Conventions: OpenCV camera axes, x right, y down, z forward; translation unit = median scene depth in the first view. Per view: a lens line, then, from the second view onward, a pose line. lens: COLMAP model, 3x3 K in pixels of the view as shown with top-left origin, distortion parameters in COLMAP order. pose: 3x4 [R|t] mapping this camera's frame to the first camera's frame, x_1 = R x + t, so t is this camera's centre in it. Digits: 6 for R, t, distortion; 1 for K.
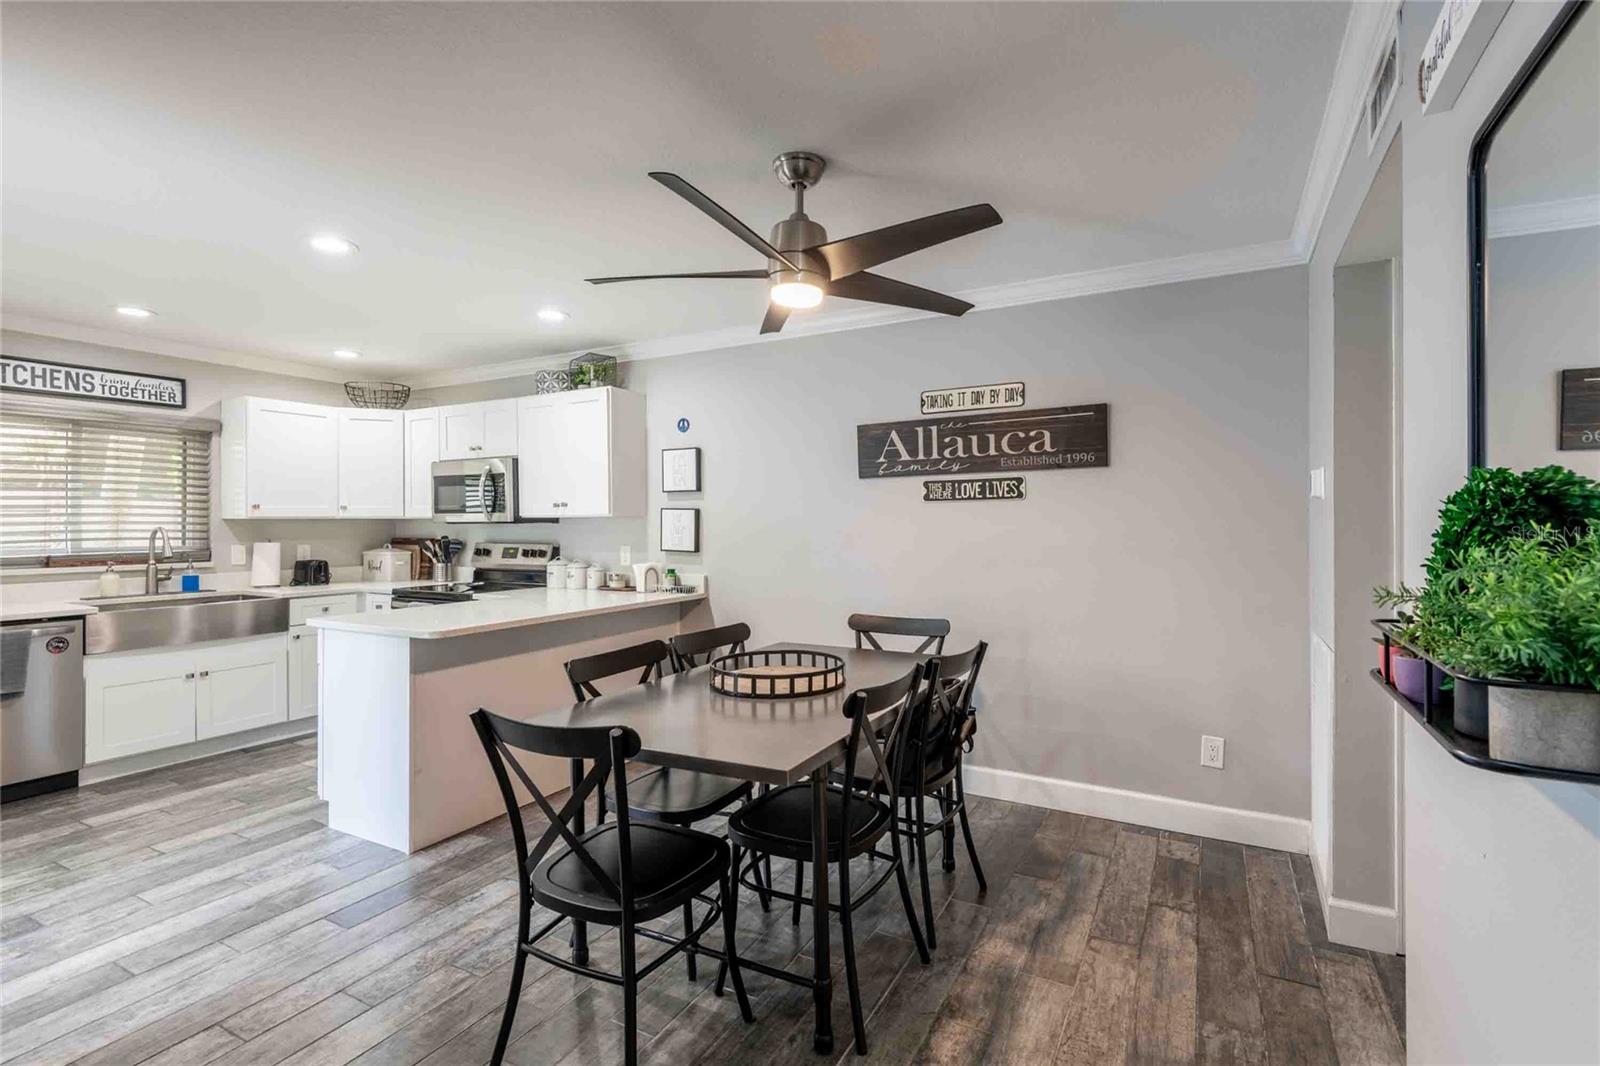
lens RADIAL K [[732.3, 0, 802.6], [0, 732.3, 515.9], [0, 0, 1]] dist [0.048084, -0.020862]
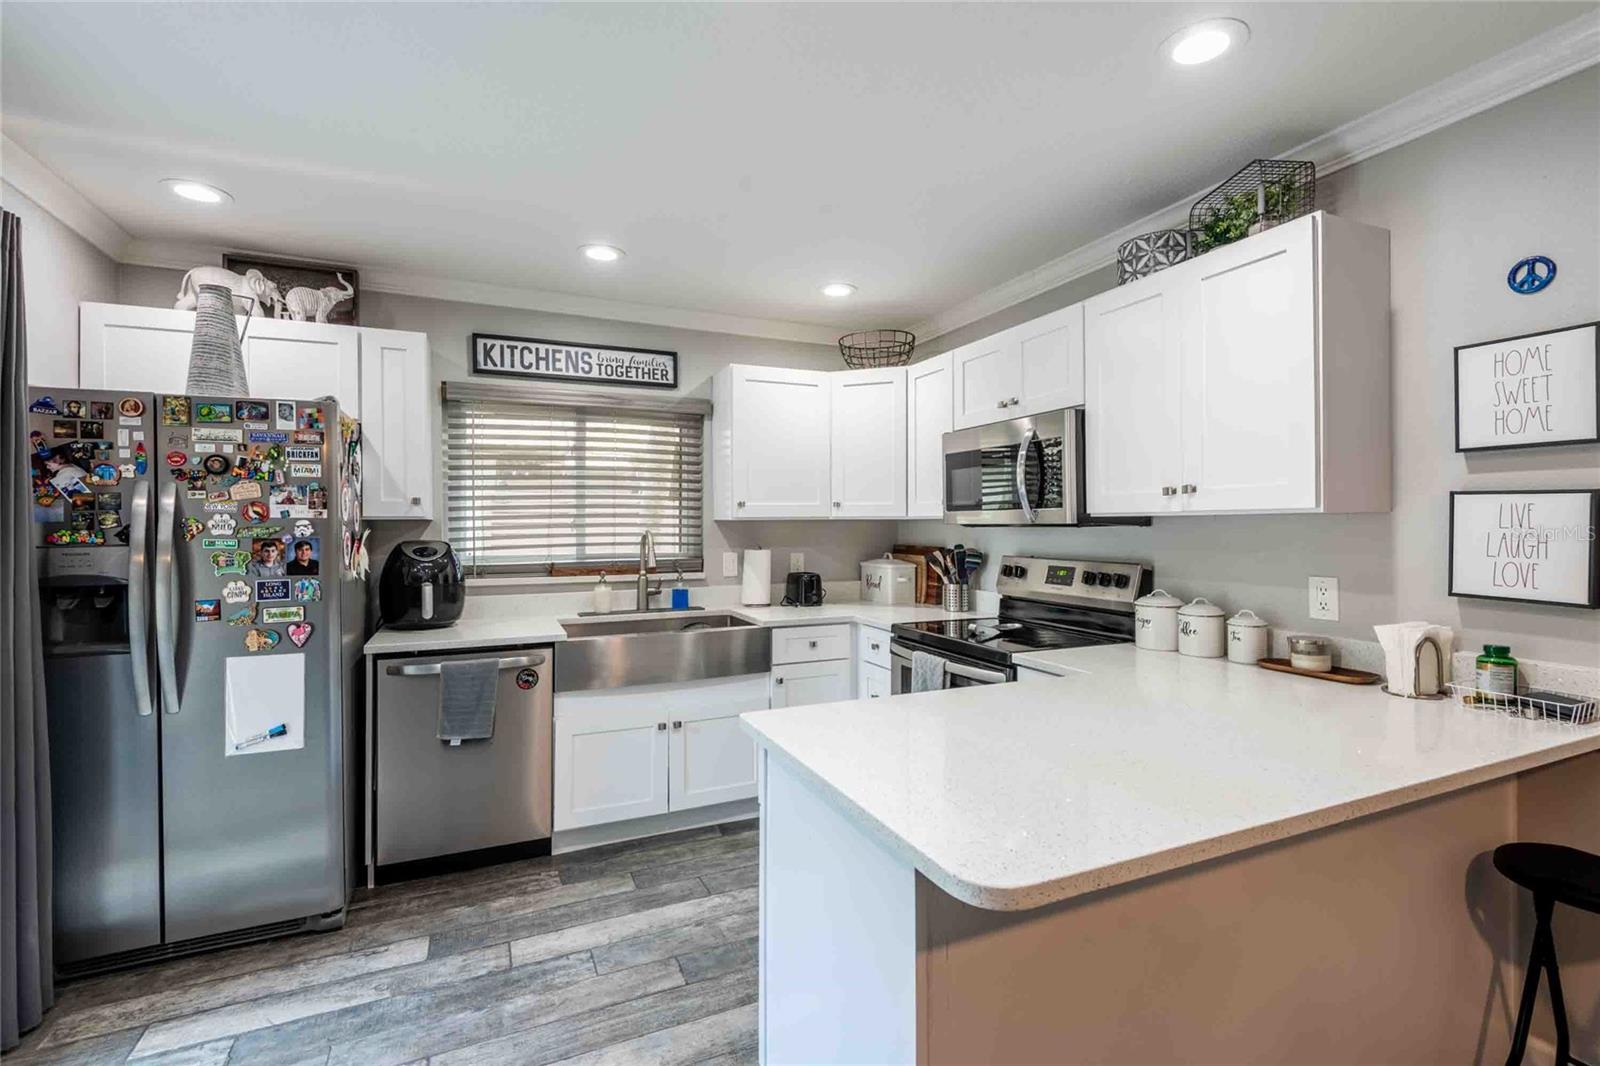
lens RADIAL K [[718.2, 0, 808.7], [0, 718.2, 521.1], [0, 0, 1]] dist [0.030824, -0.022106]
pose [[0.803785, -0.001323, -0.594919, -0.288812], [0.005834, 0.999967, 0.005660, 0.001546], [0.594892, -0.008020, 0.803766, 0.554221]]
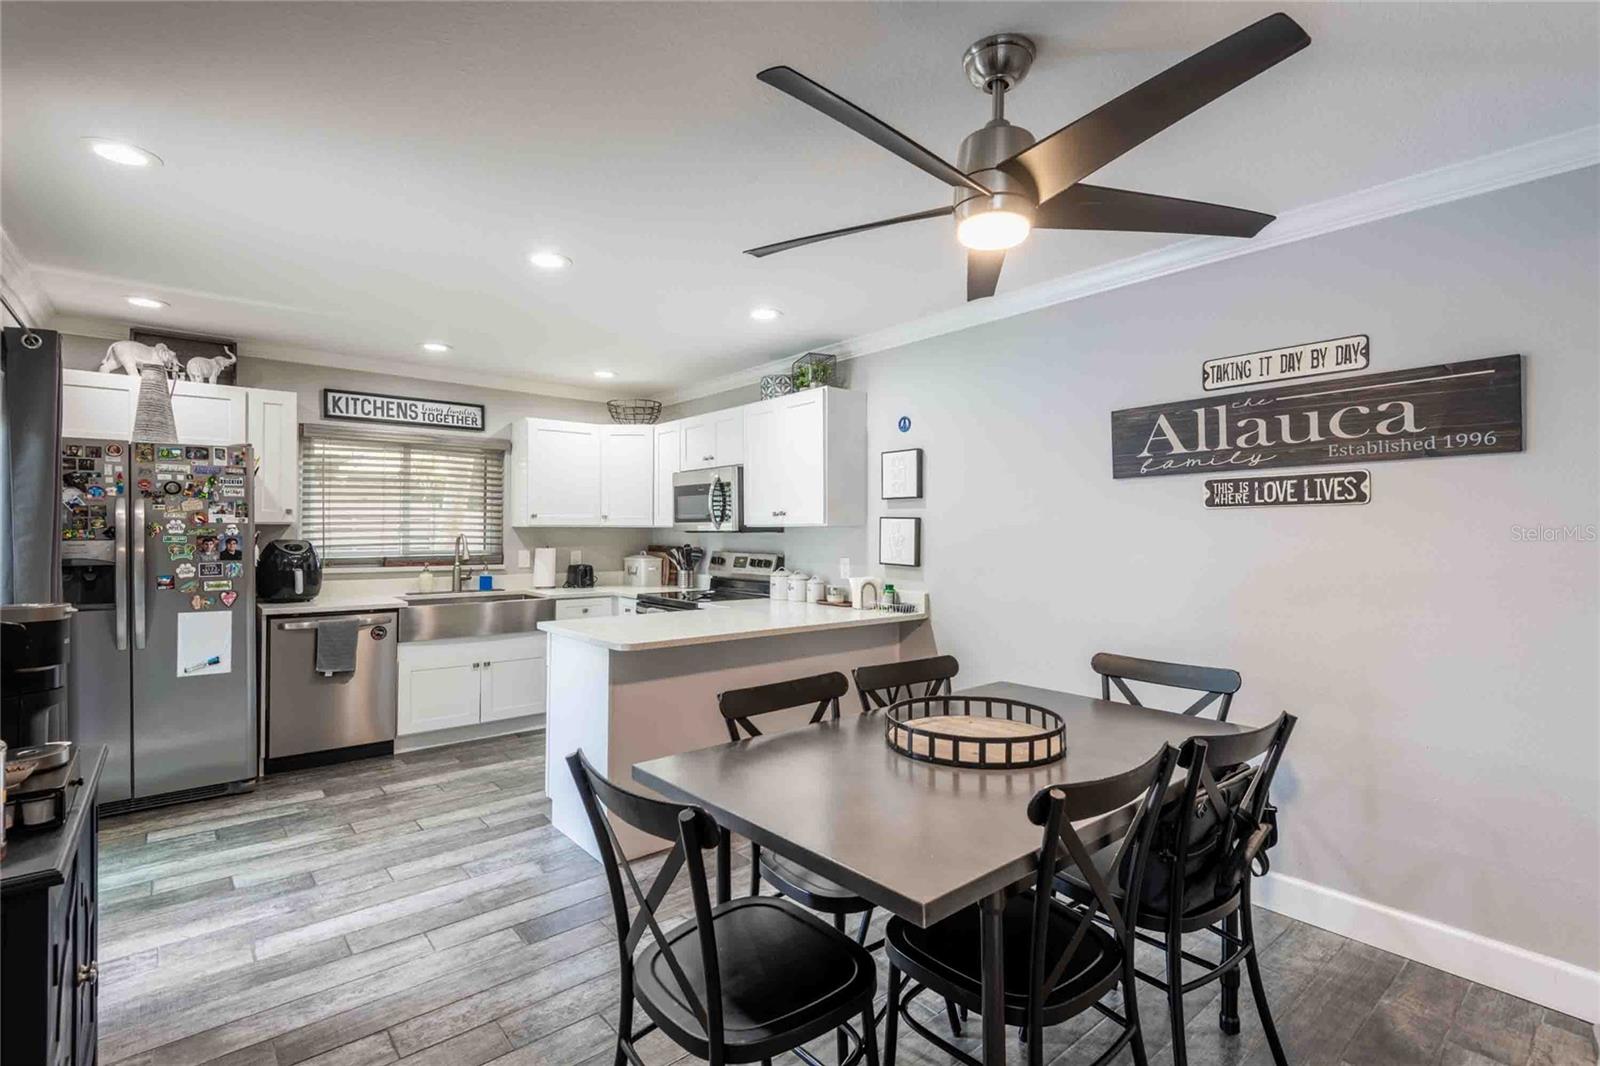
lens RADIAL K [[734.0, 0, 806.2], [0, 734.0, 525.8], [0, 0, 1]] dist [0.043781, -0.028121]
pose [[0.934399, 0.003748, -0.356209, 0.053040], [-0.003751, 0.999993, 0.000683, 0.000097], [0.356209, 0.000698, 0.934406, 0.145019]]
